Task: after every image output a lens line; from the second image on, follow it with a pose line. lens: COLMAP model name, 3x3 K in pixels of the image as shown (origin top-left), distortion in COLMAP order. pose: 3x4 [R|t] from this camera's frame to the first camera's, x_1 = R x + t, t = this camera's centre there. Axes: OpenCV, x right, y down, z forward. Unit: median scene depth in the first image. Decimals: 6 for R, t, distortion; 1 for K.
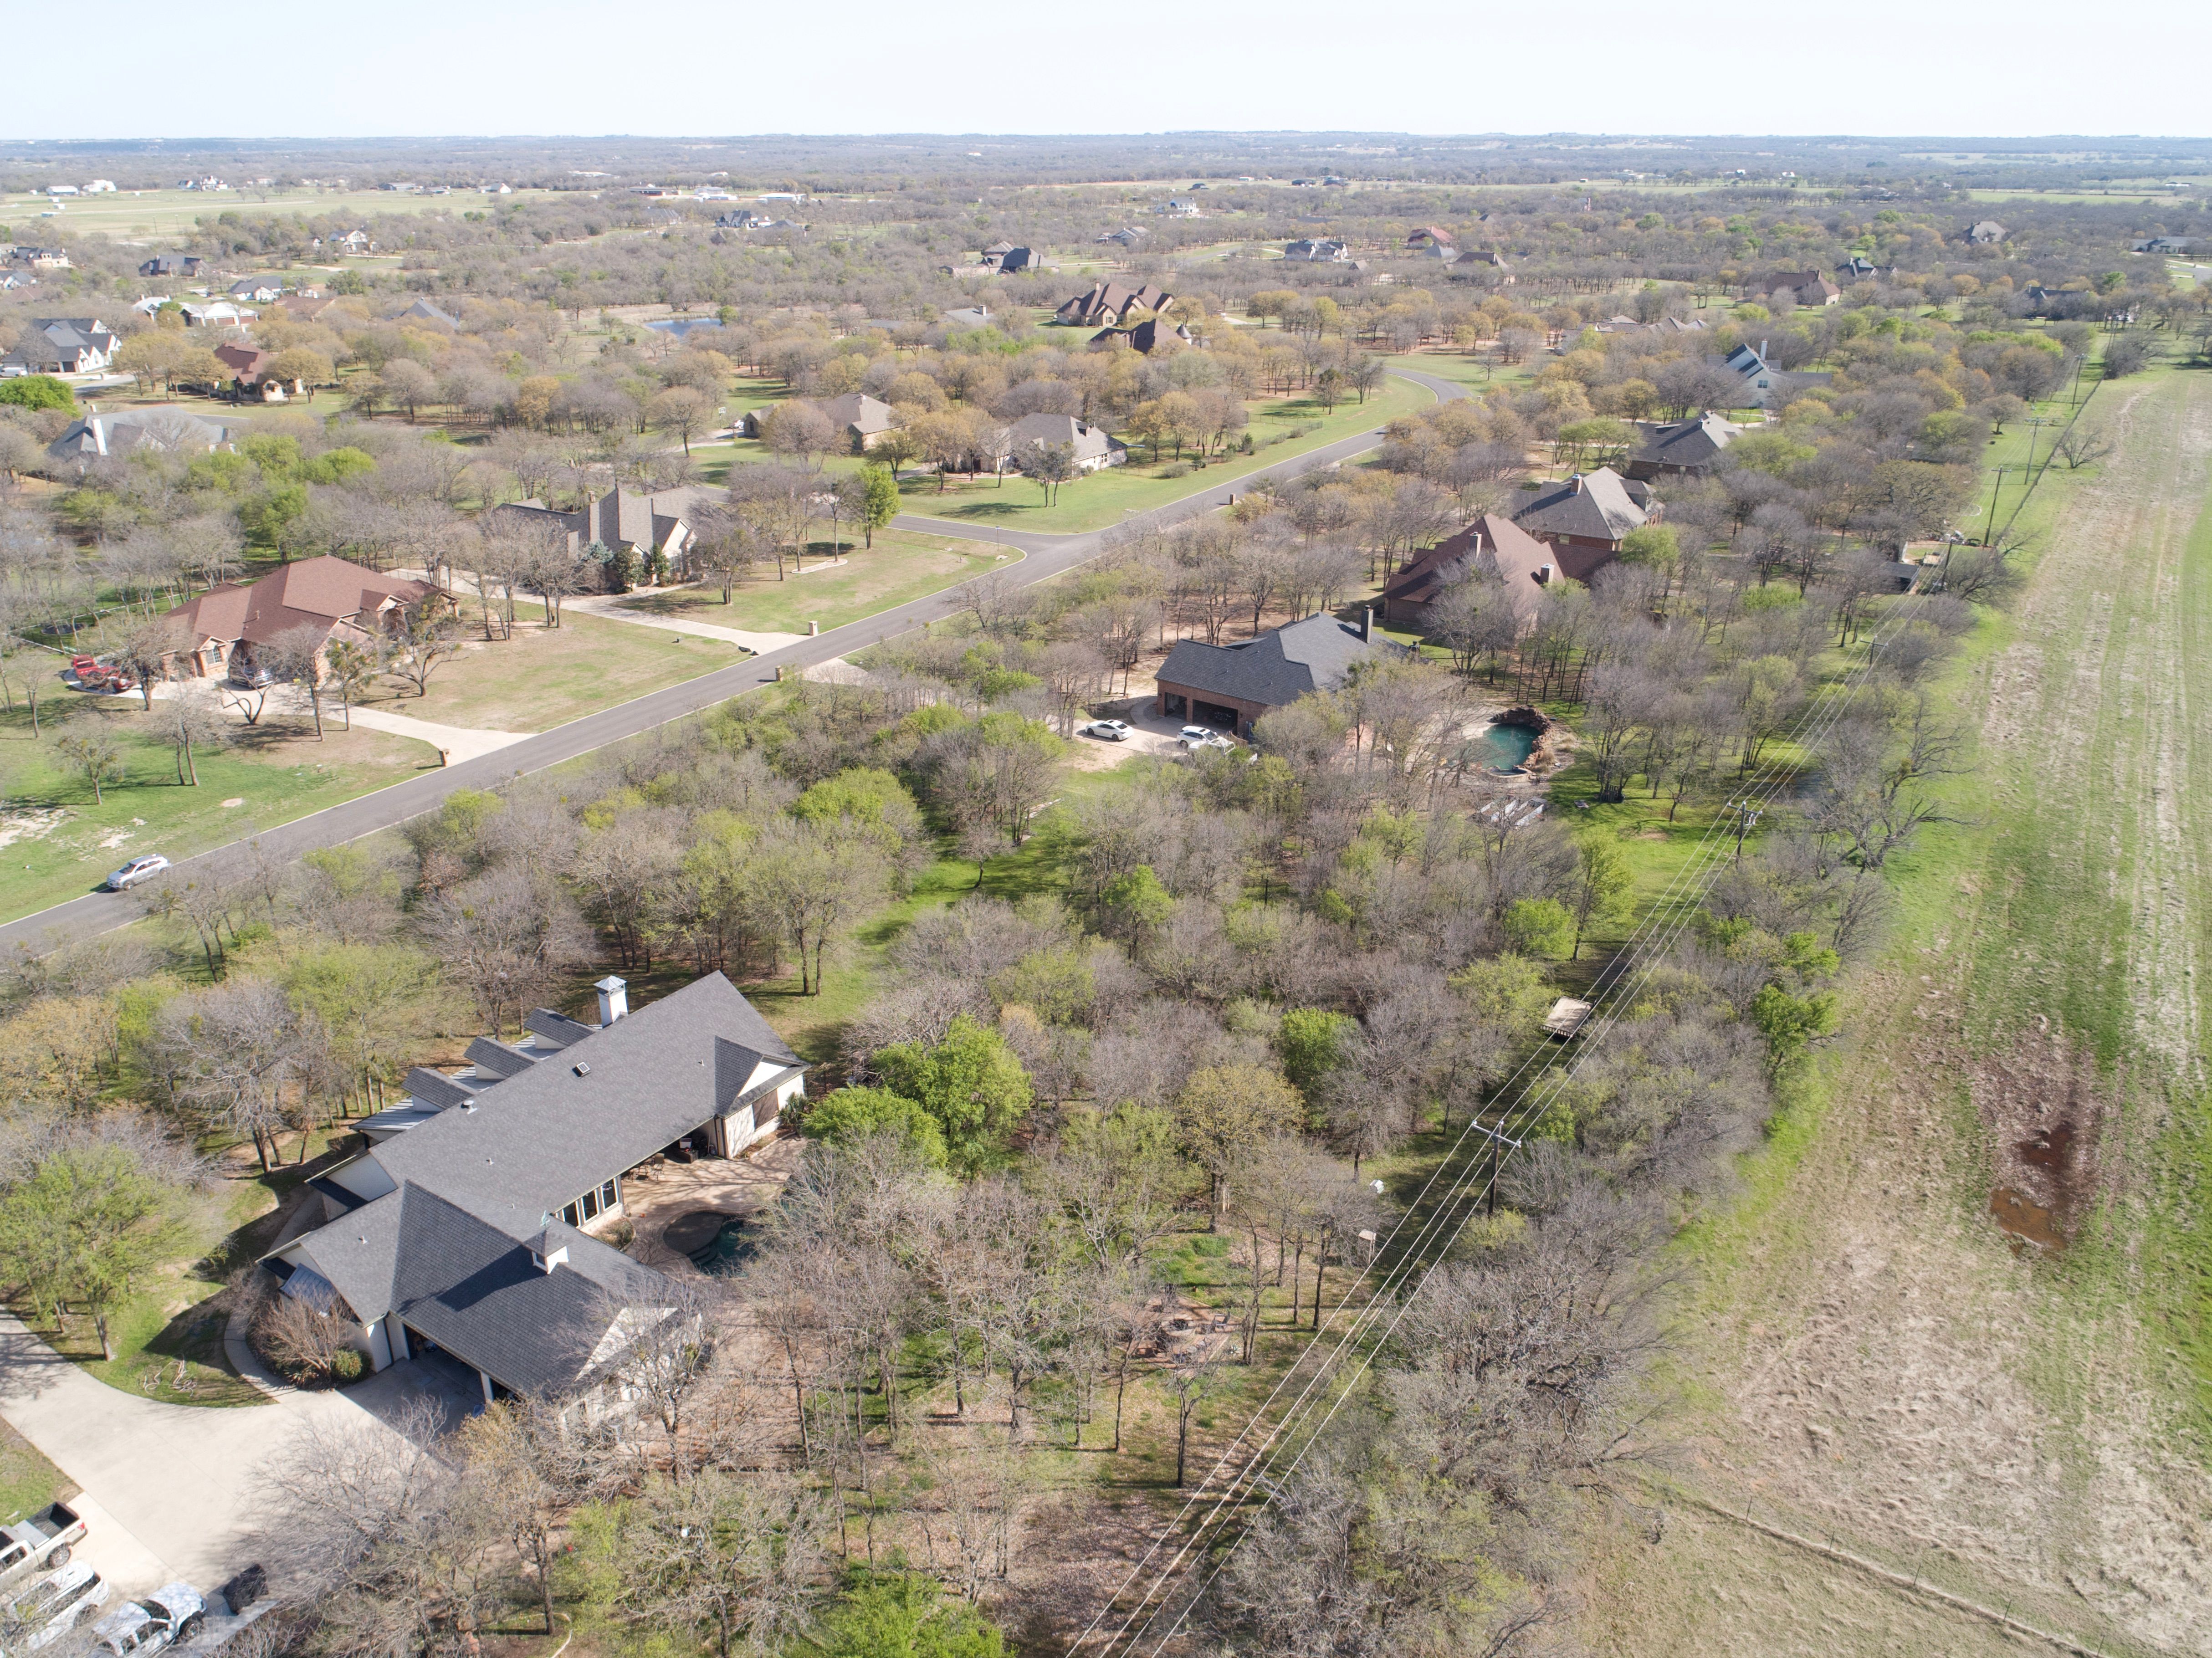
lens RADIAL K [[1682.9, 0, 1106.0], [0, 1682.9, 829.0], [0, 0, 1]] dist [-0.015734, 0.001808]
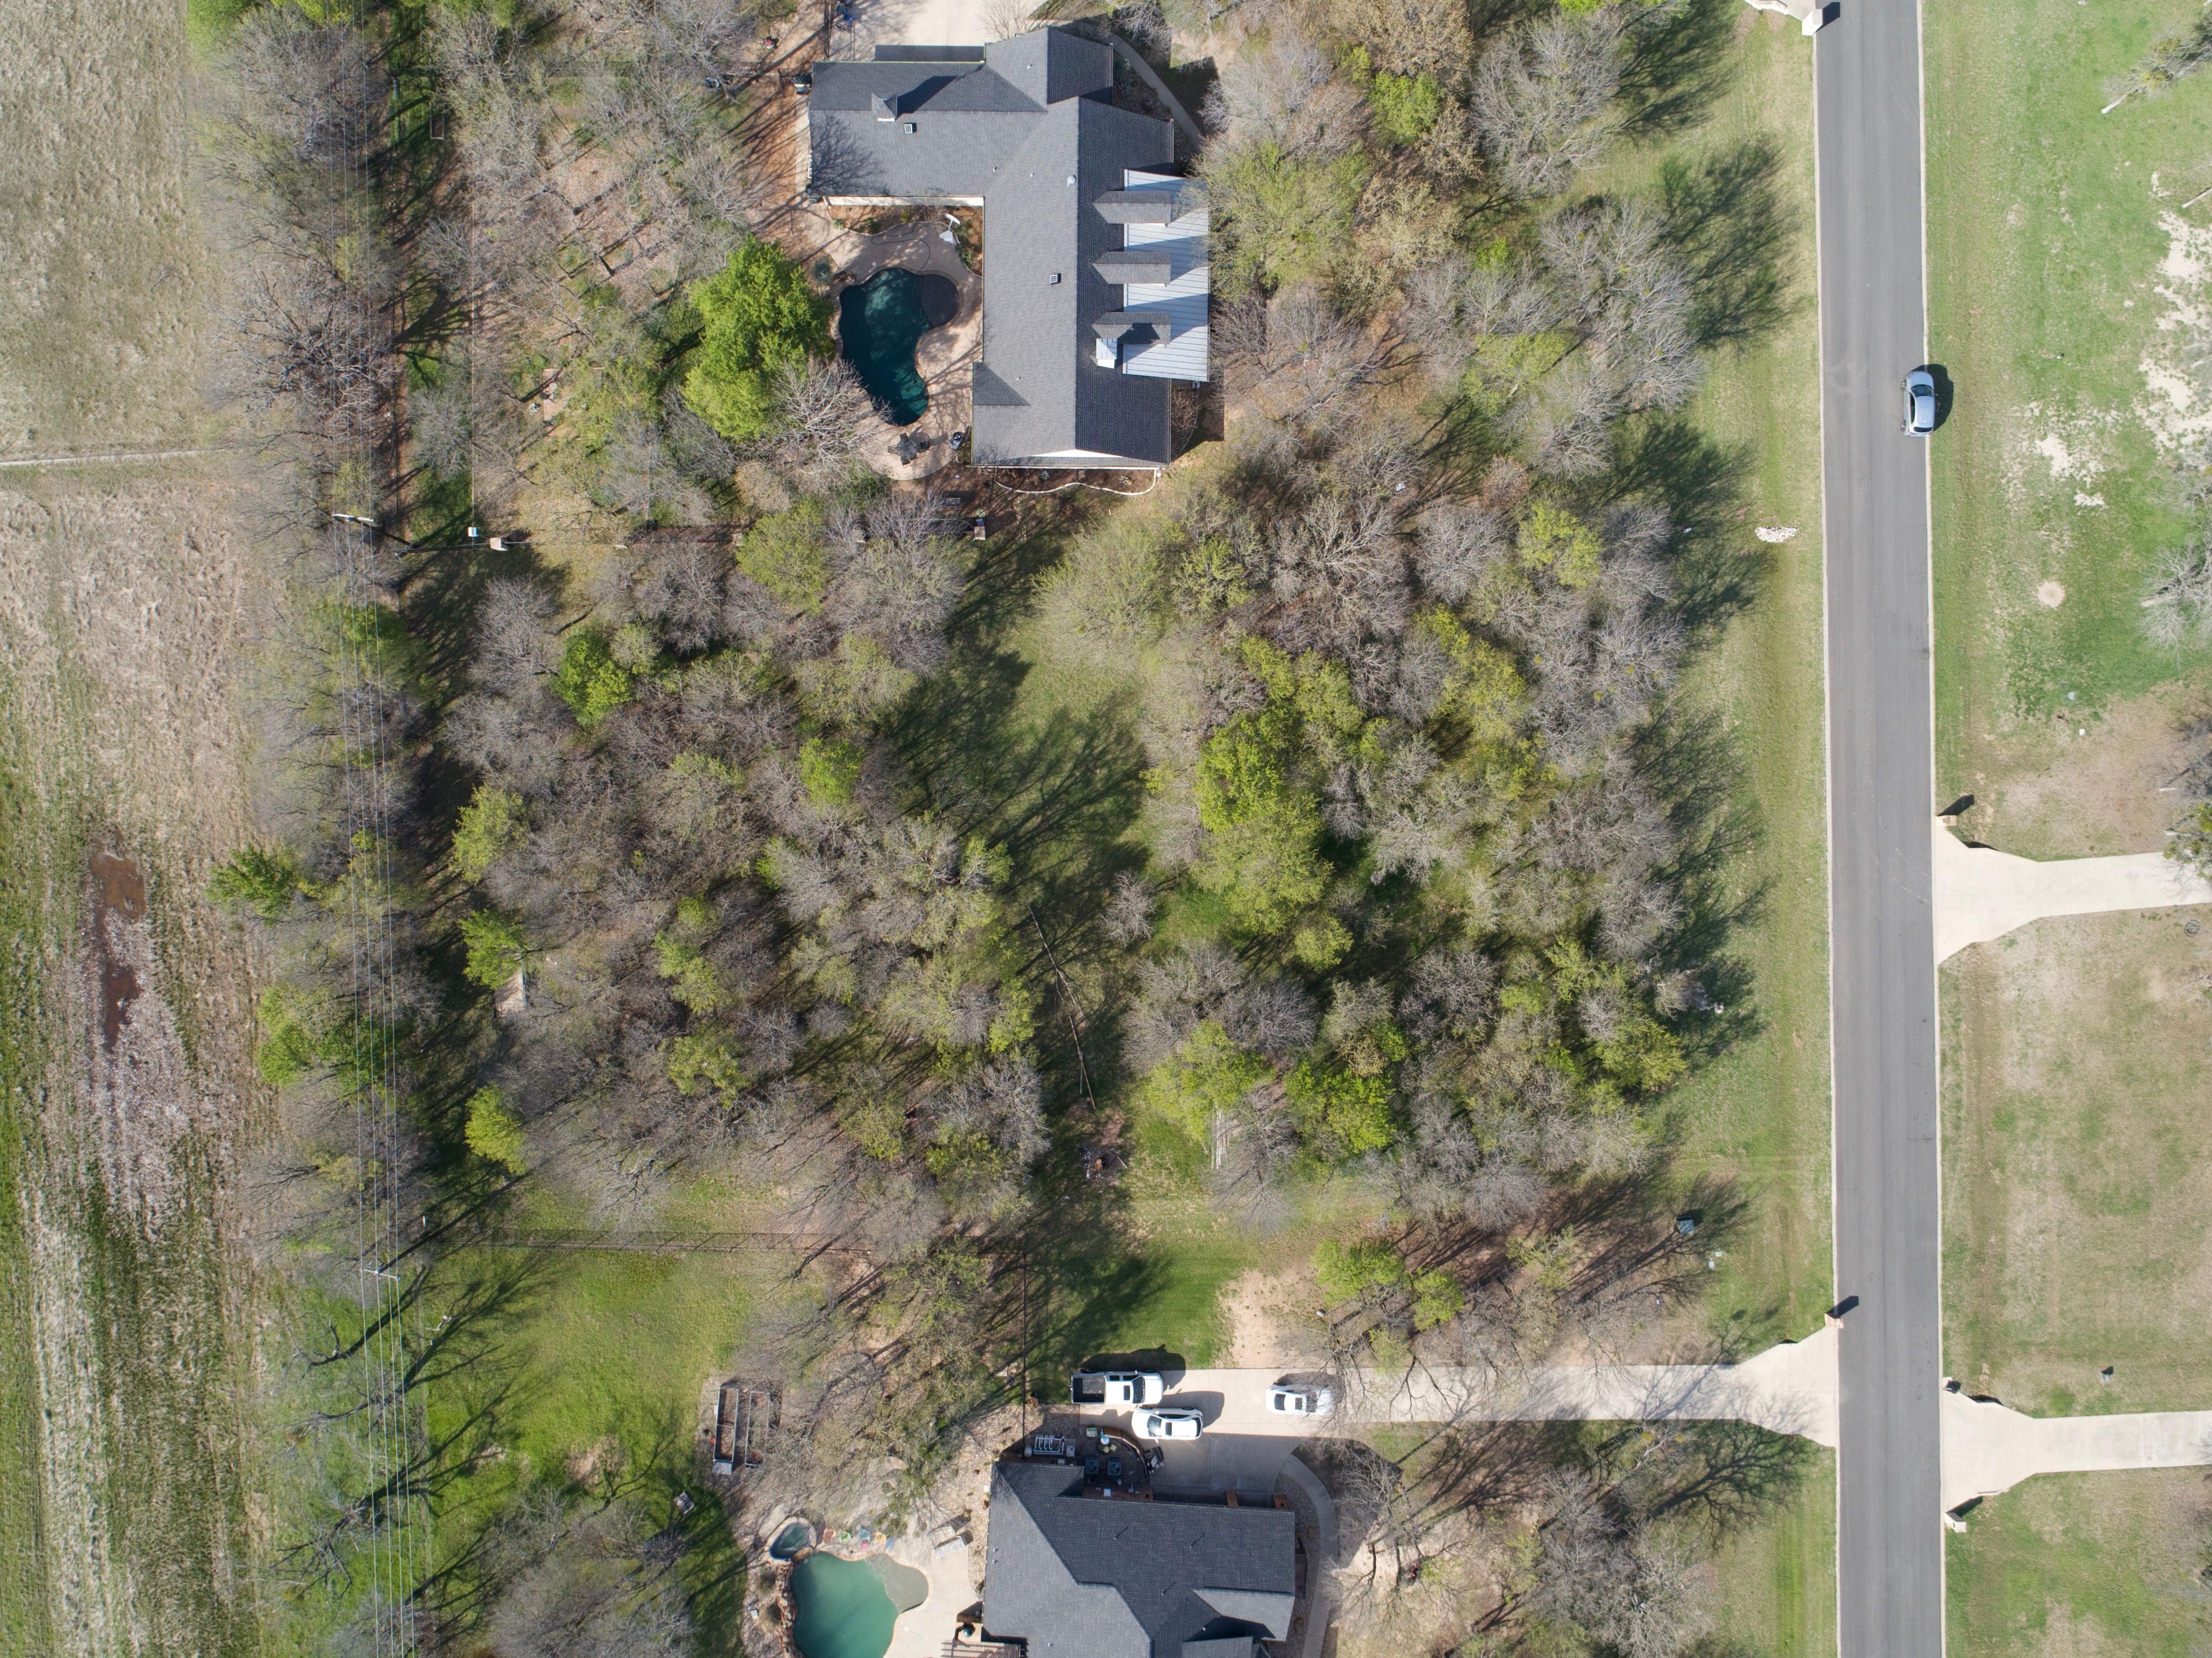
lens RADIAL K [[1682.9, 0, 1106.0], [0, 1682.9, 829.0], [0, 0, 1]] dist [-0.015734, 0.001808]
pose [[-0.831283, 0.555824, 0.005272, -0.071195], [-0.218077, -0.334847, 0.916690, -0.641576], [0.511283, 0.760879, 0.399565, 0.478132]]
